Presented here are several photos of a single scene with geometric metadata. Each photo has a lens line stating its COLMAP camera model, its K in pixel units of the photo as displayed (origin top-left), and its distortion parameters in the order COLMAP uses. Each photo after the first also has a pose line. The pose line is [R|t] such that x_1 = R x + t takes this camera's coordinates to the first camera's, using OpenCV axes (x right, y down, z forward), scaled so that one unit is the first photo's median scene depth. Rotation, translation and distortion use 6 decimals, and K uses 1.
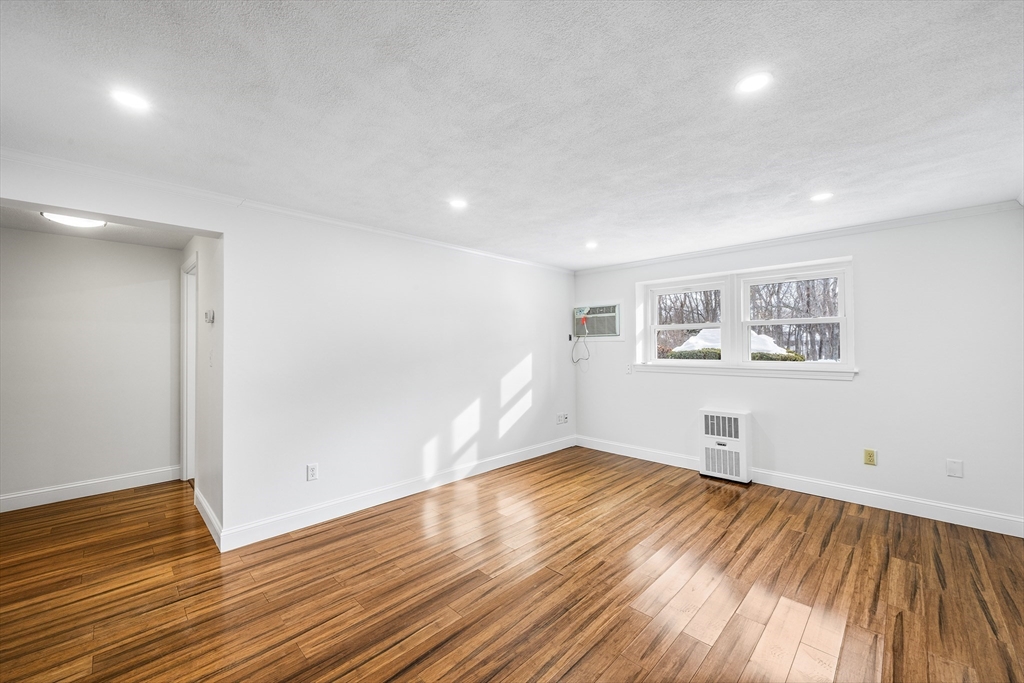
lens RADIAL K [[403.7, 0, 512.7], [0, 403.7, 339.4], [0, 0, 1]] dist [0.000013, 0.000172]
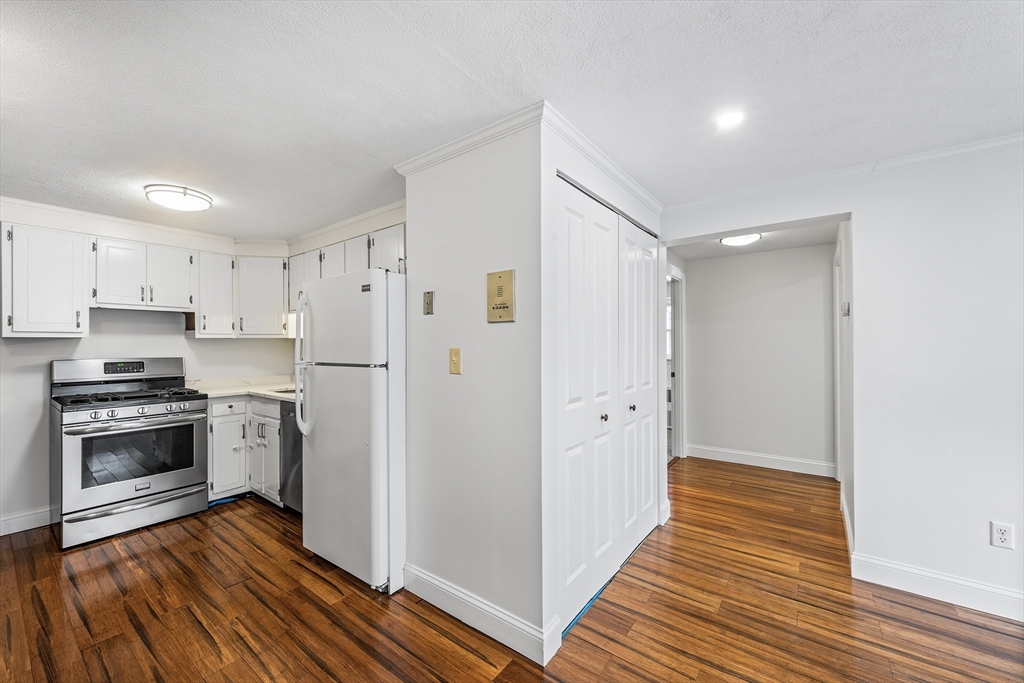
lens RADIAL K [[403.7, 0, 516.1], [0, 403.7, 336.4], [0, 0, 1]] dist [0.000013, 0.000172]
pose [[0.148410, -0.011596, -0.988858, 0.043352], [0.014080, 0.999855, -0.009612, 0.004411], [0.988826, -0.012497, 0.148551, 0.163292]]
